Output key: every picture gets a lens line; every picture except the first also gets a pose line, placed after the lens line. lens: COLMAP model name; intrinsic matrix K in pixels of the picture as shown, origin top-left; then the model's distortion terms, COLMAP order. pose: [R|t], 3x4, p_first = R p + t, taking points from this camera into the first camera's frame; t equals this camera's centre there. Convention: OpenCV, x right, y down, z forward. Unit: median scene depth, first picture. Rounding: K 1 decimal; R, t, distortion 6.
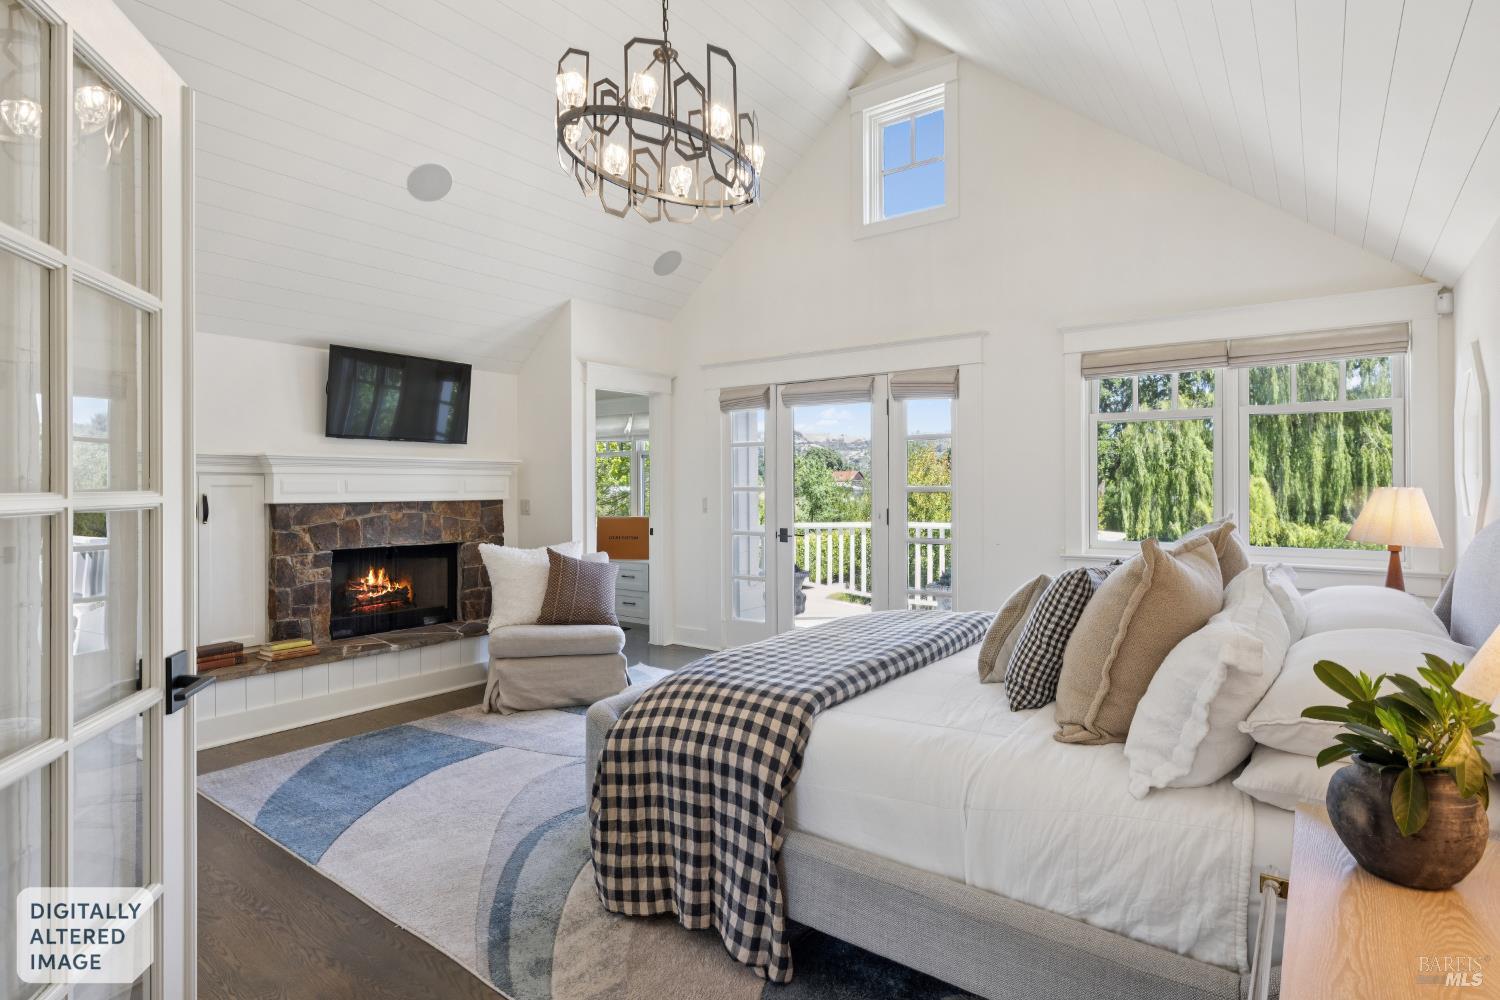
lens RADIAL K [[760.6, 0, 747.1], [0, 760.6, 498.9], [0, 0, 1]] dist [0.000236, 0.000007]
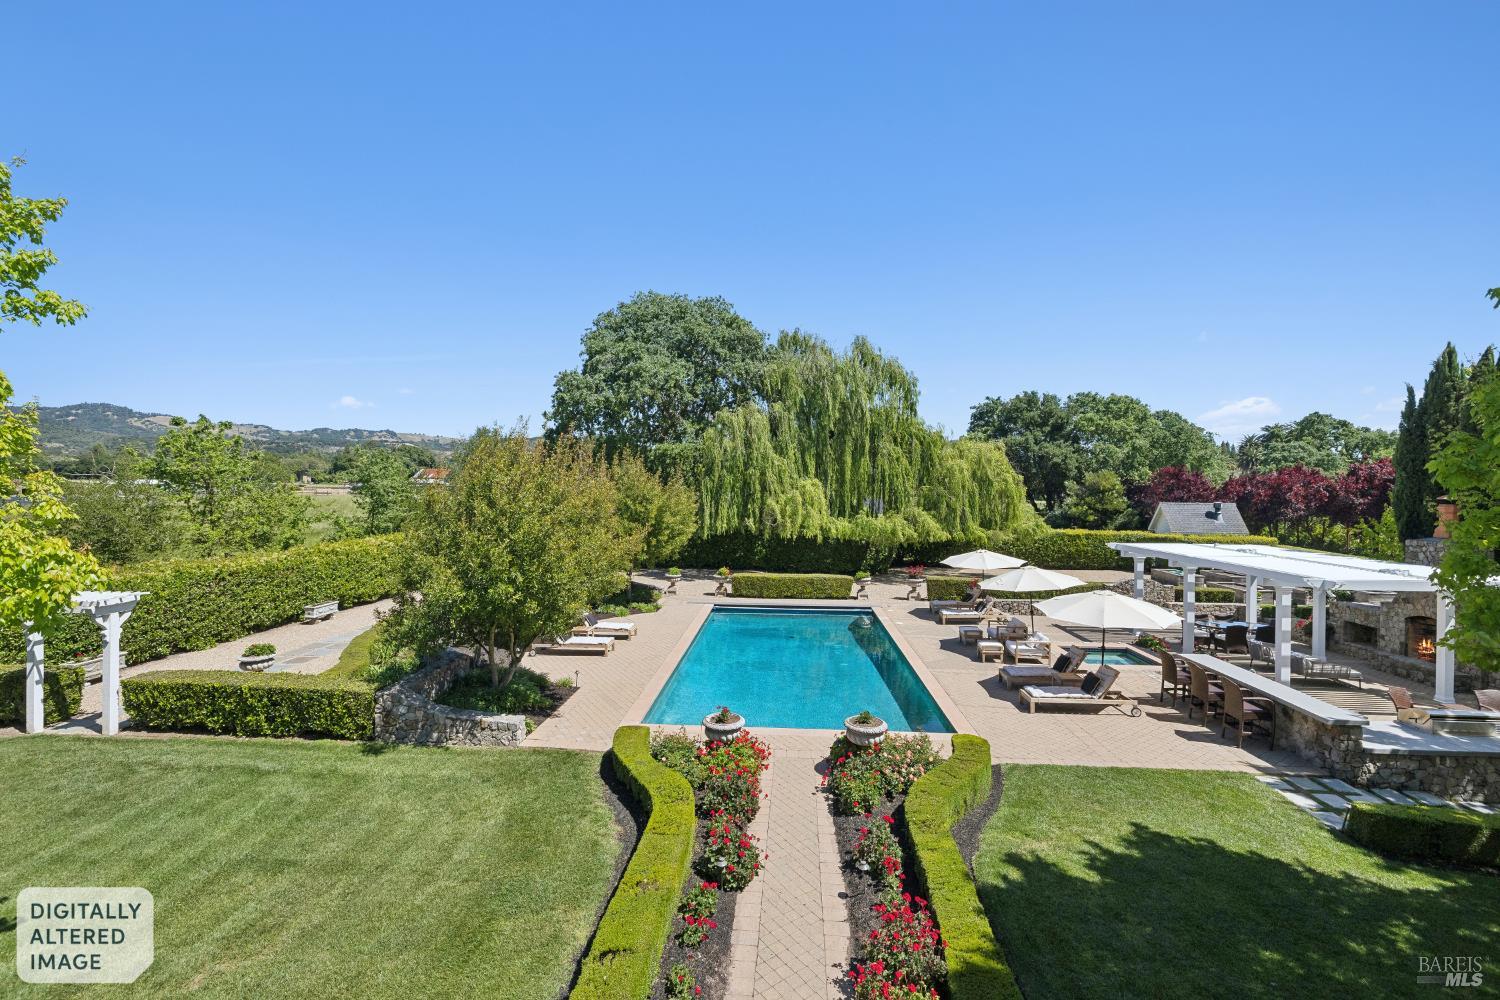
lens RADIAL K [[647.9, 0, 747.7], [0, 647.9, 498.1], [0, 0, 1]] dist [0.000850, 0.001078]
pose [[0.840300, 0.002635, 0.542116, 0.050967], [-0.004538, 0.999987, 0.002173, -0.000420], [-0.542103, -0.004286, 0.840301, 0.210290]]
